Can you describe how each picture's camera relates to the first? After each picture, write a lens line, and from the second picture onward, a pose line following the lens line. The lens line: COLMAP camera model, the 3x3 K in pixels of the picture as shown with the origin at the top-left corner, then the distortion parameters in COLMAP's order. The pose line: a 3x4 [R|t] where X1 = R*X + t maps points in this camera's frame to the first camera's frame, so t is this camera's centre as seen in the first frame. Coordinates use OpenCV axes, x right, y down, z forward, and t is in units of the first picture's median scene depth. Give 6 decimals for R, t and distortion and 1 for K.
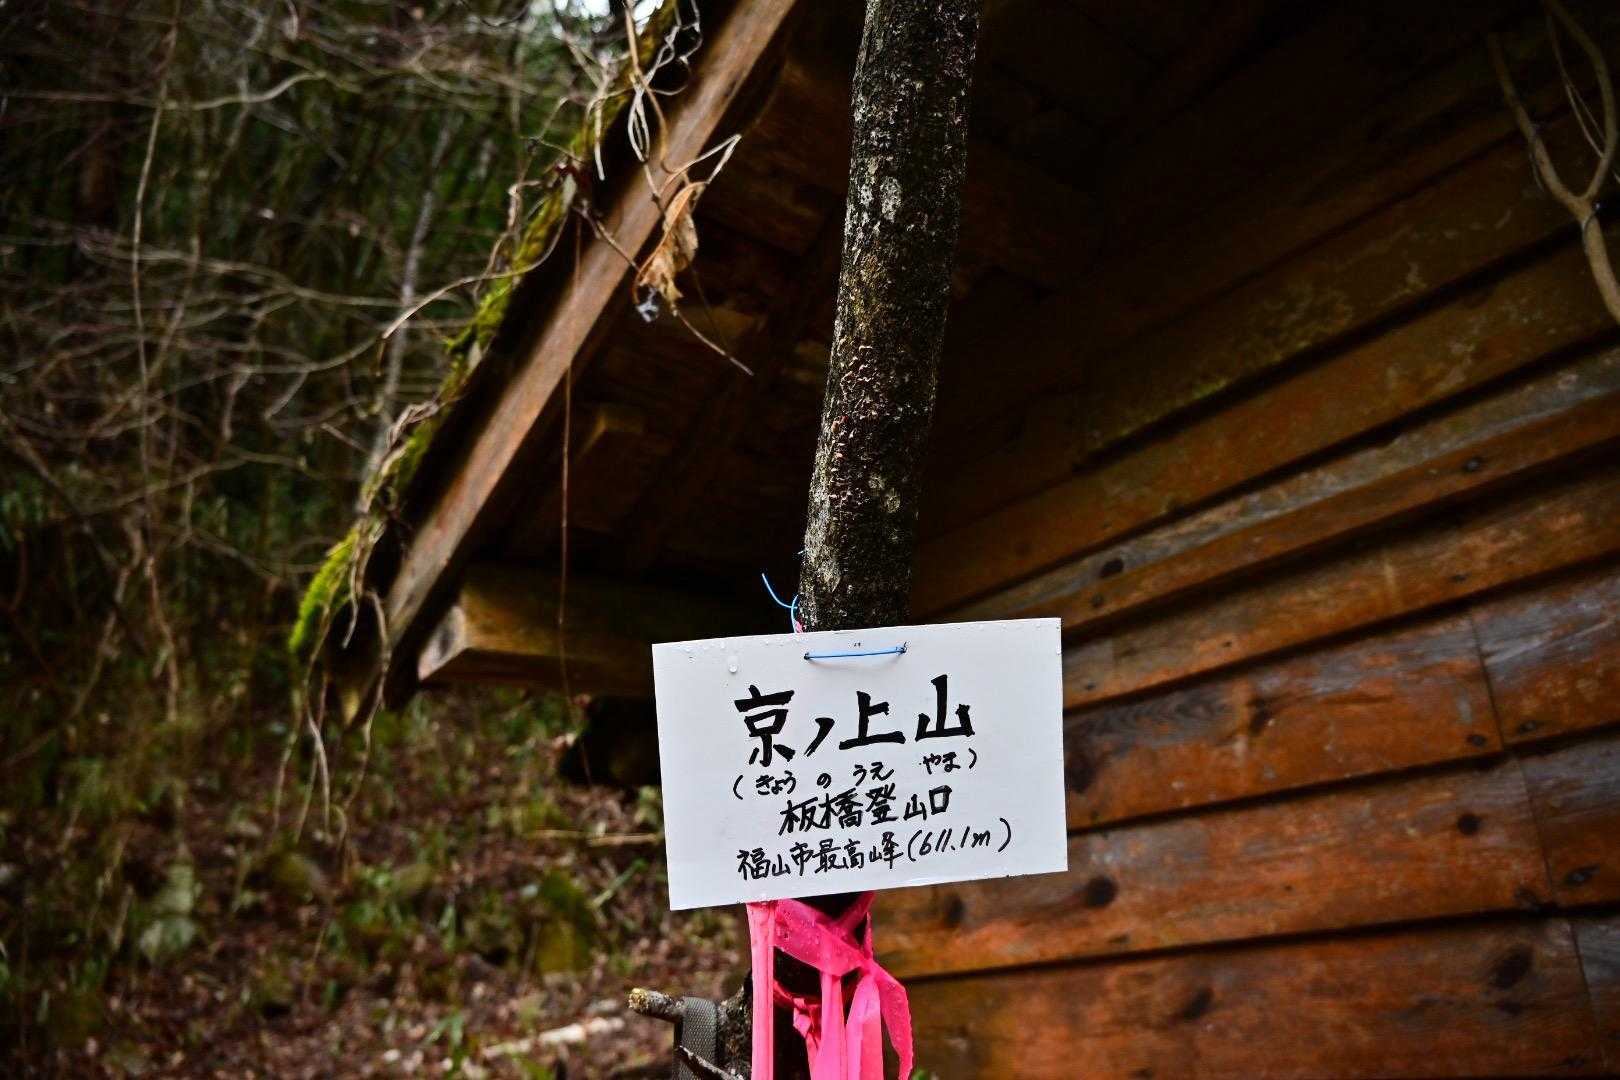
lens RADIAL K [[1257.5, 0, 810.0], [0, 1257.5, 540.0], [0, 0, 1]] dist [0.026840, 0.001739]
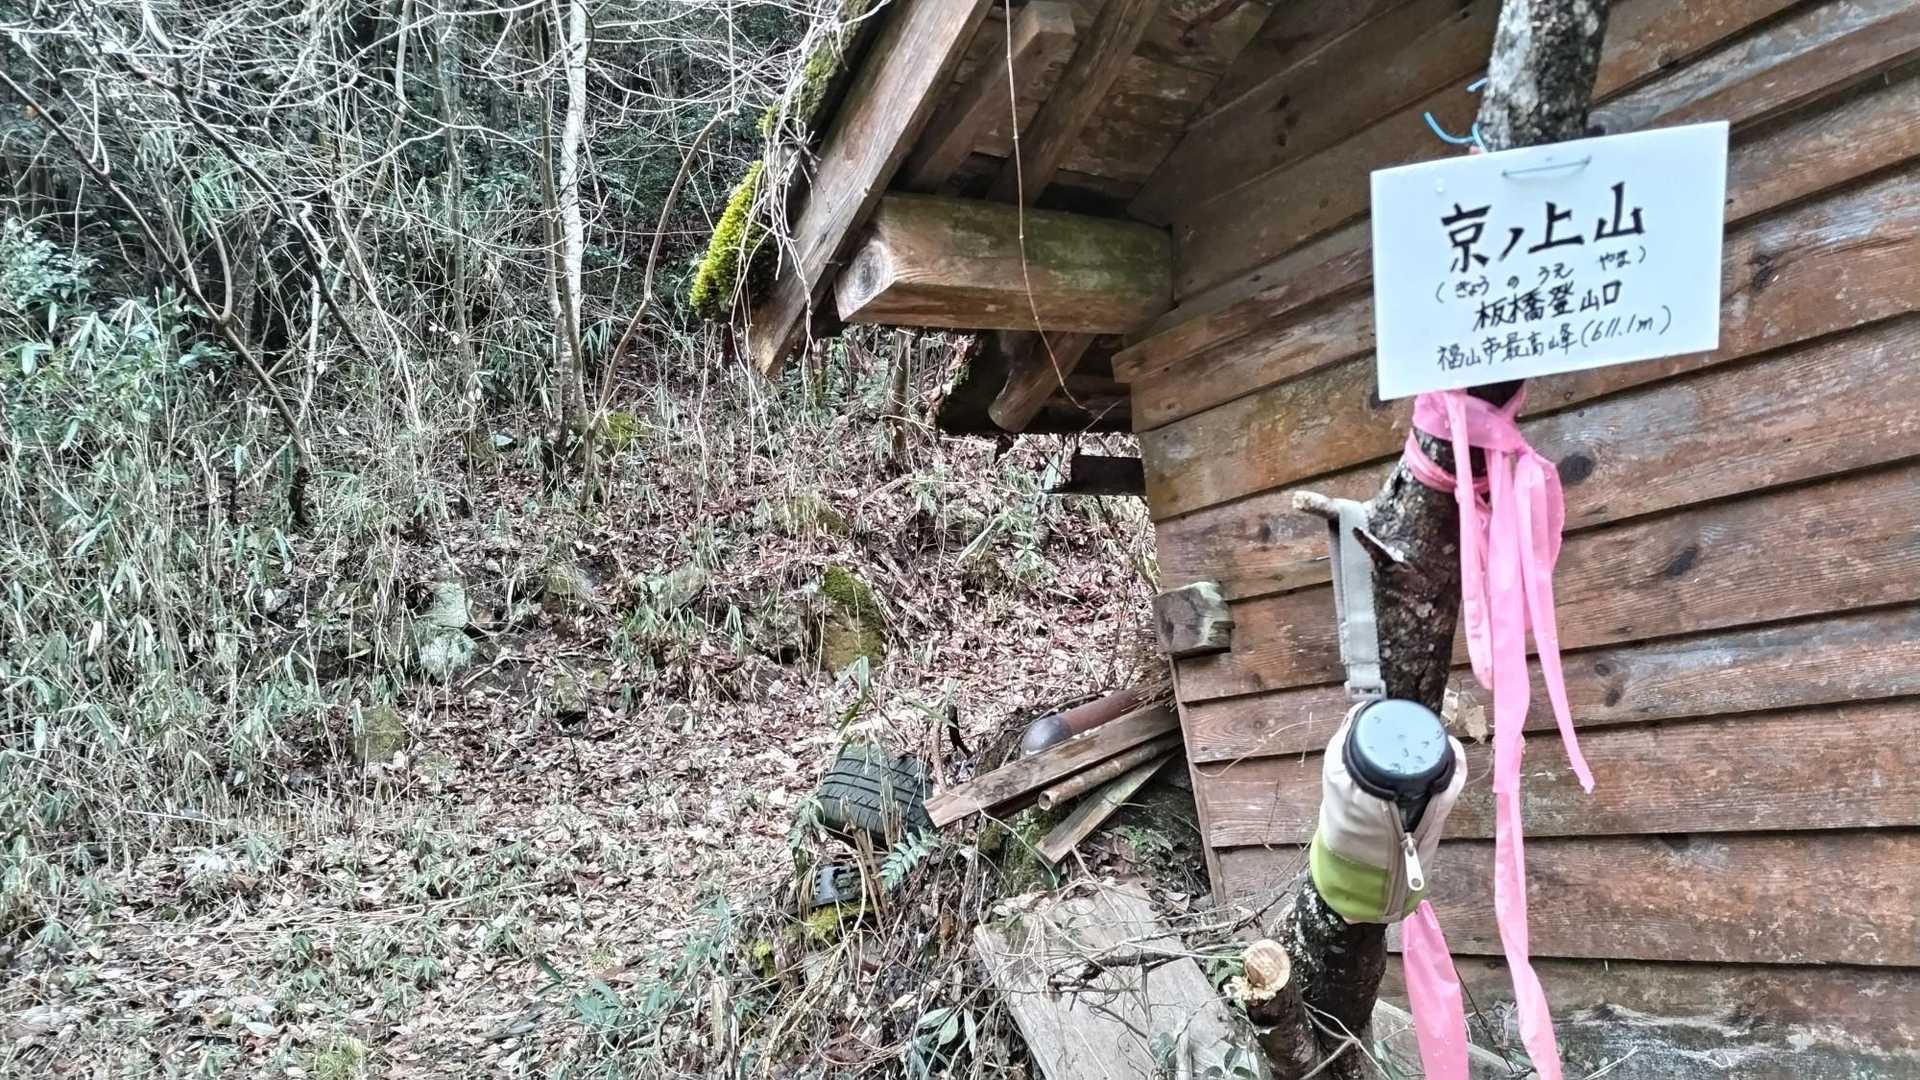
lens RADIAL K [[1450.4, 0, 960.0], [0, 1450.4, 540.0], [0, 0, 1]] dist [0.099175, -0.118029]
pose [[0.995767, -0.059046, -0.070439, -0.206400], [0.073647, 0.971084, 0.227094, 0.036453], [0.054993, -0.231320, 0.971322, -0.207127]]
